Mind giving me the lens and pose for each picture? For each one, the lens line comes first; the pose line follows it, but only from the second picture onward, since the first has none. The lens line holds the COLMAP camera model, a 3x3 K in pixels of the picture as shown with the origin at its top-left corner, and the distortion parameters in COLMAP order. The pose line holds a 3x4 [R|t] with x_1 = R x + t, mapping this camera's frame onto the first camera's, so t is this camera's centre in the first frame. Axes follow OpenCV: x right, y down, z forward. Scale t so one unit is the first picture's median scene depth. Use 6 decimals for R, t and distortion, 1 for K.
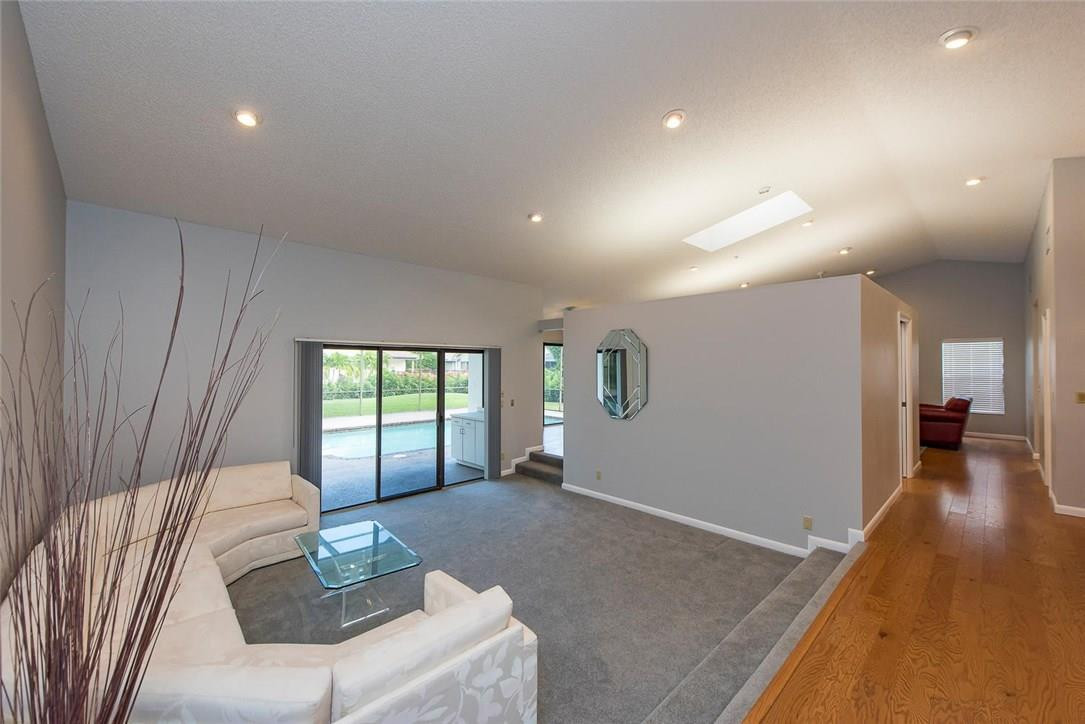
lens RADIAL K [[433.3, 0, 540.0], [0, 433.3, 367.3], [0, 0, 1]] dist [0.003617, -0.000070]
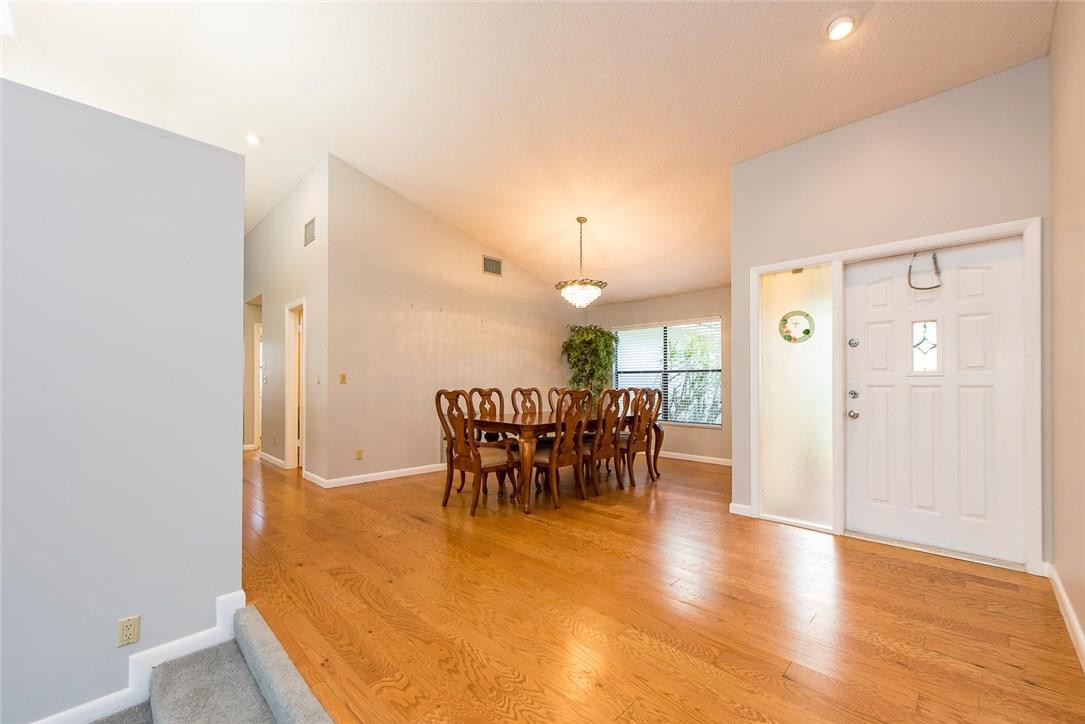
lens RADIAL K [[433.3, 0, 539.3], [0, 433.3, 368.6], [0, 0, 1]] dist [0.003617, -0.000070]
pose [[-0.050765, 0.013809, 0.998615, 0.119683], [-0.009216, 0.999855, -0.014294, 0.077925], [-0.998668, -0.009929, -0.050631, 0.670209]]
